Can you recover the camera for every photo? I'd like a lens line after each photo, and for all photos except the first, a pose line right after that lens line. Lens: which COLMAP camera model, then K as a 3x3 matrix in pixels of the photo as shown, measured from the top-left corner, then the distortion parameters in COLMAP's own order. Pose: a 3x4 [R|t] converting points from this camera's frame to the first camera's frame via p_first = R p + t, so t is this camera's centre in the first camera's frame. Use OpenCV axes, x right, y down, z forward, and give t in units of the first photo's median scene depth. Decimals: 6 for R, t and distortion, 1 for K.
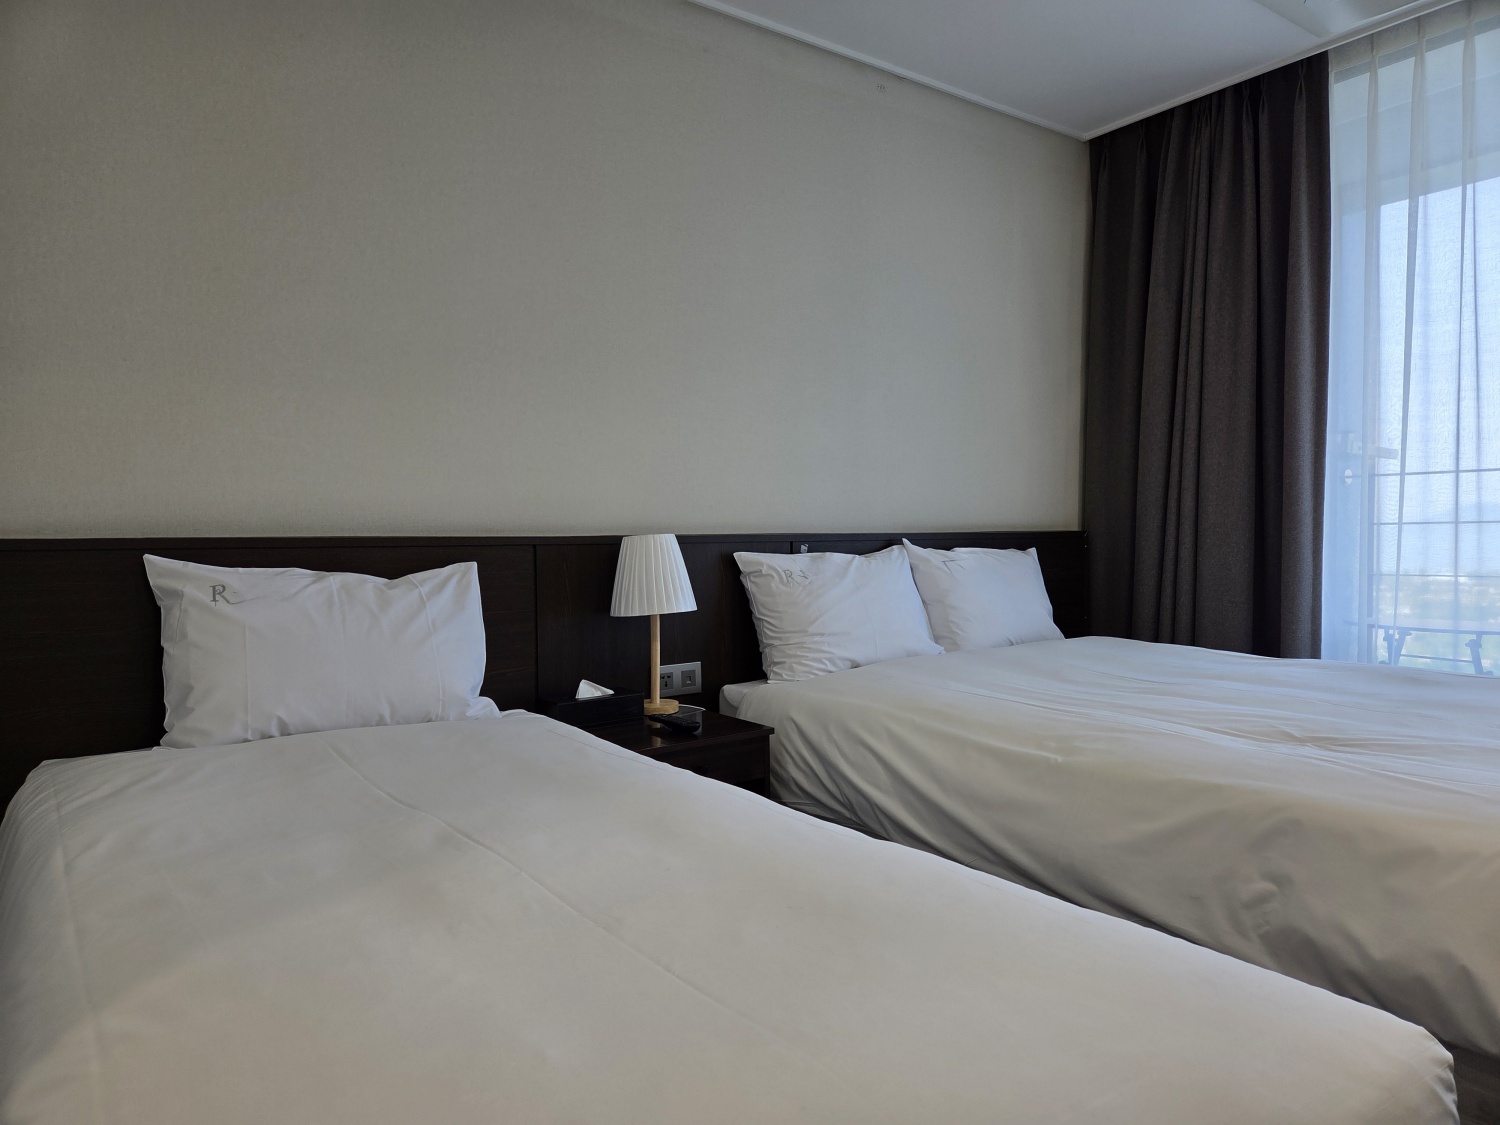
lens RADIAL K [[1005.2, 0, 744.4], [0, 1005.2, 563.1], [0, 0, 1]] dist [0.082060, -0.082553]
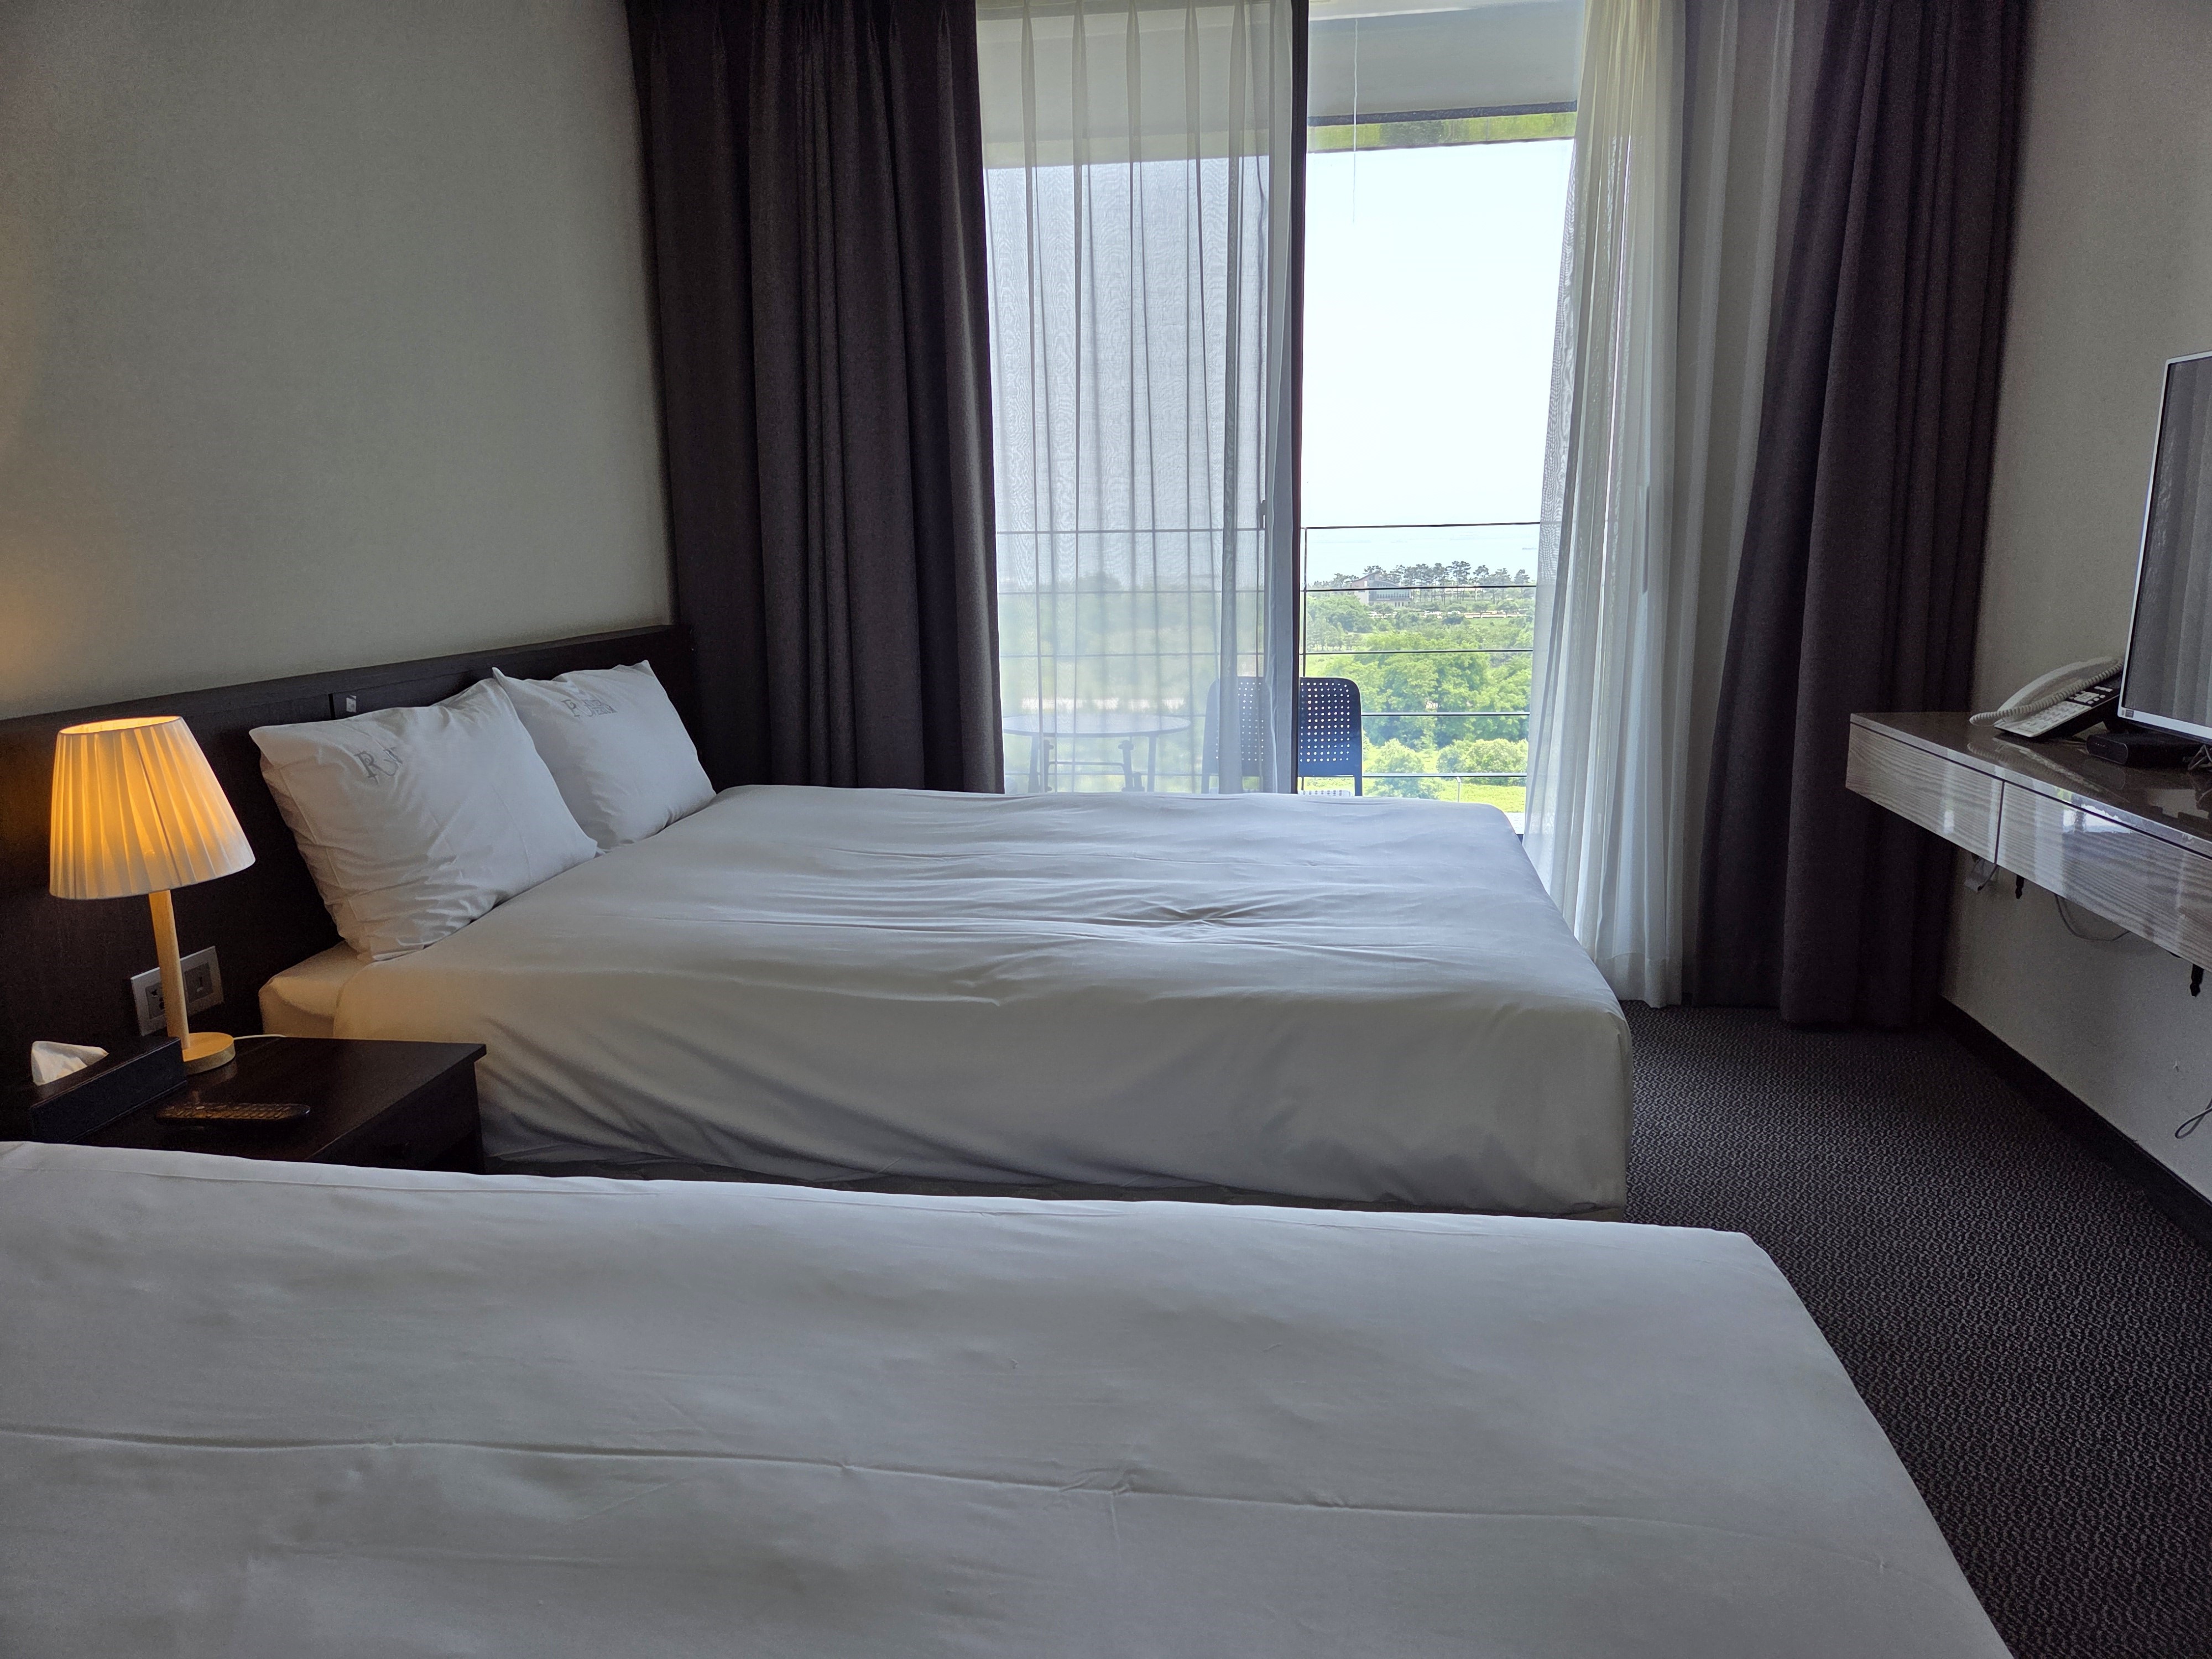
lens RADIAL K [[1490.6, 0, 1150.6], [0, 1490.6, 844.9], [0, 0, 1]] dist [0.009489, -0.000861]
pose [[0.667761, -0.148210, 0.729472, -0.265526], [0.020870, 0.983320, 0.180681, -0.079628], [-0.744083, -0.105427, 0.659716, 0.127535]]
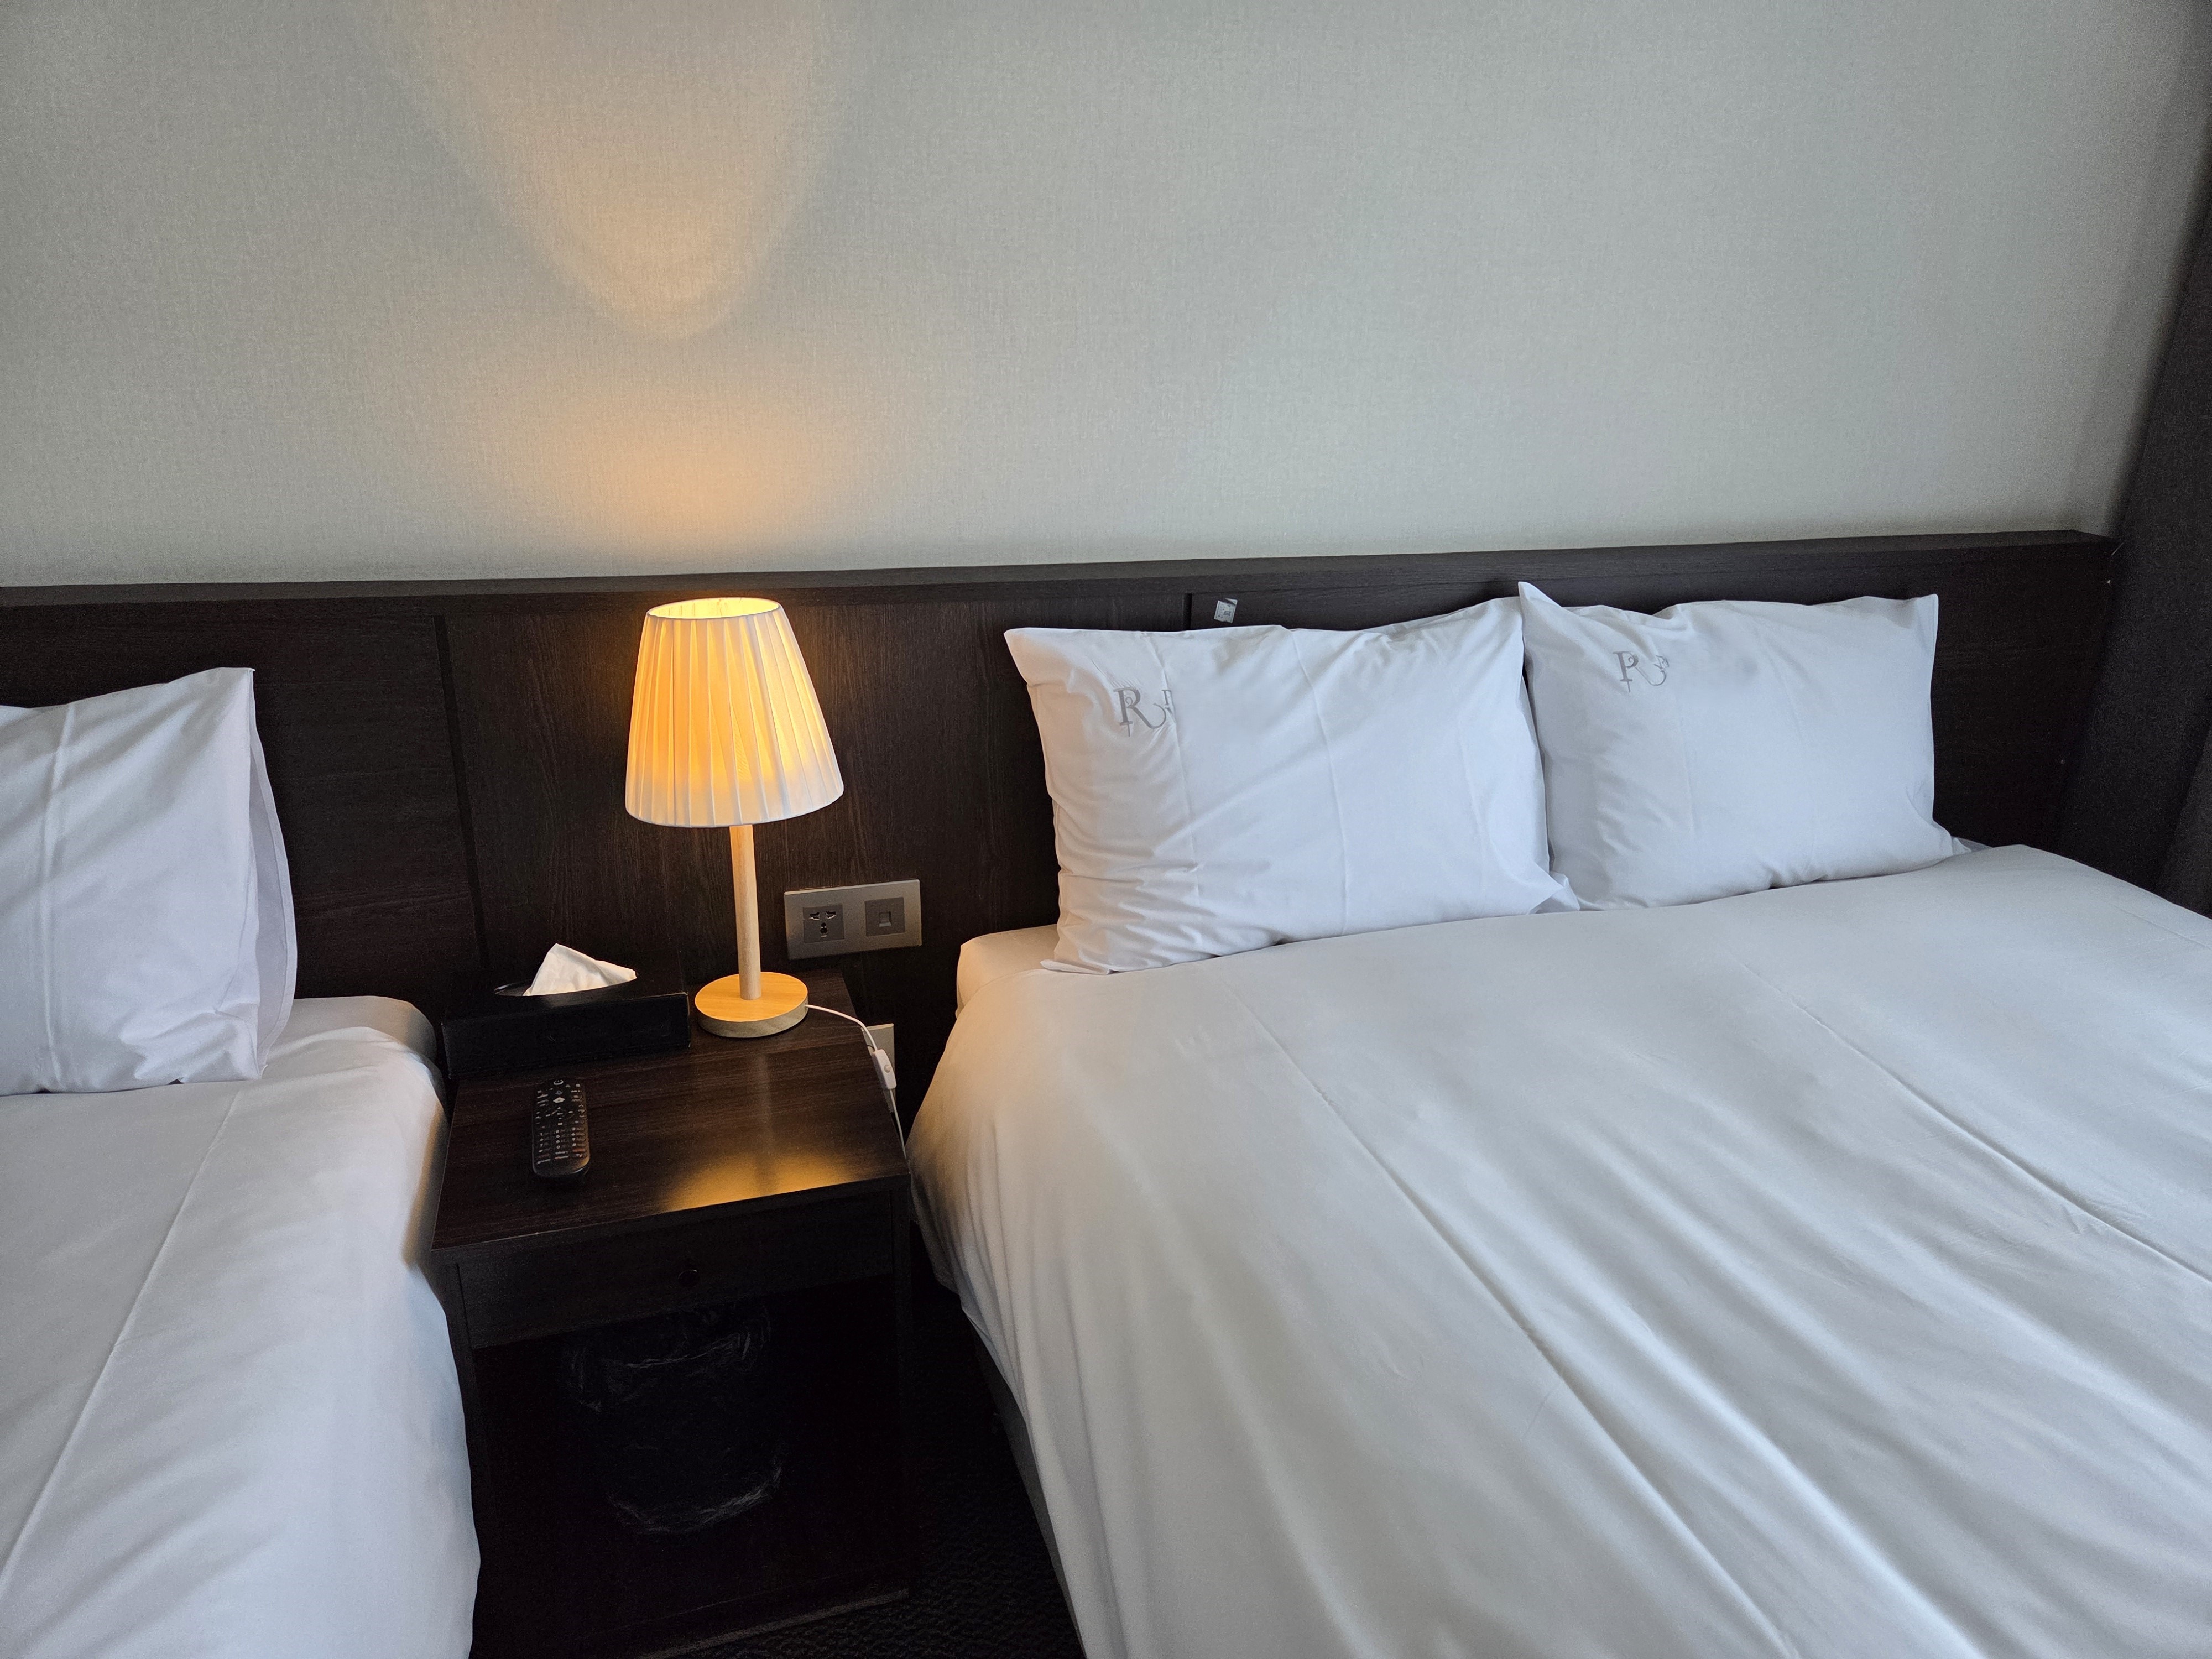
lens RADIAL K [[1482.3, 0, 1097.8], [0, 1482.3, 830.4], [0, 0, 1]] dist [0.082060, -0.082553]
pose [[0.947292, 0.135031, -0.290524, 0.200662], [-0.039343, 0.949004, 0.312800, -0.117439], [0.317946, -0.284883, 0.904297, 0.439589]]
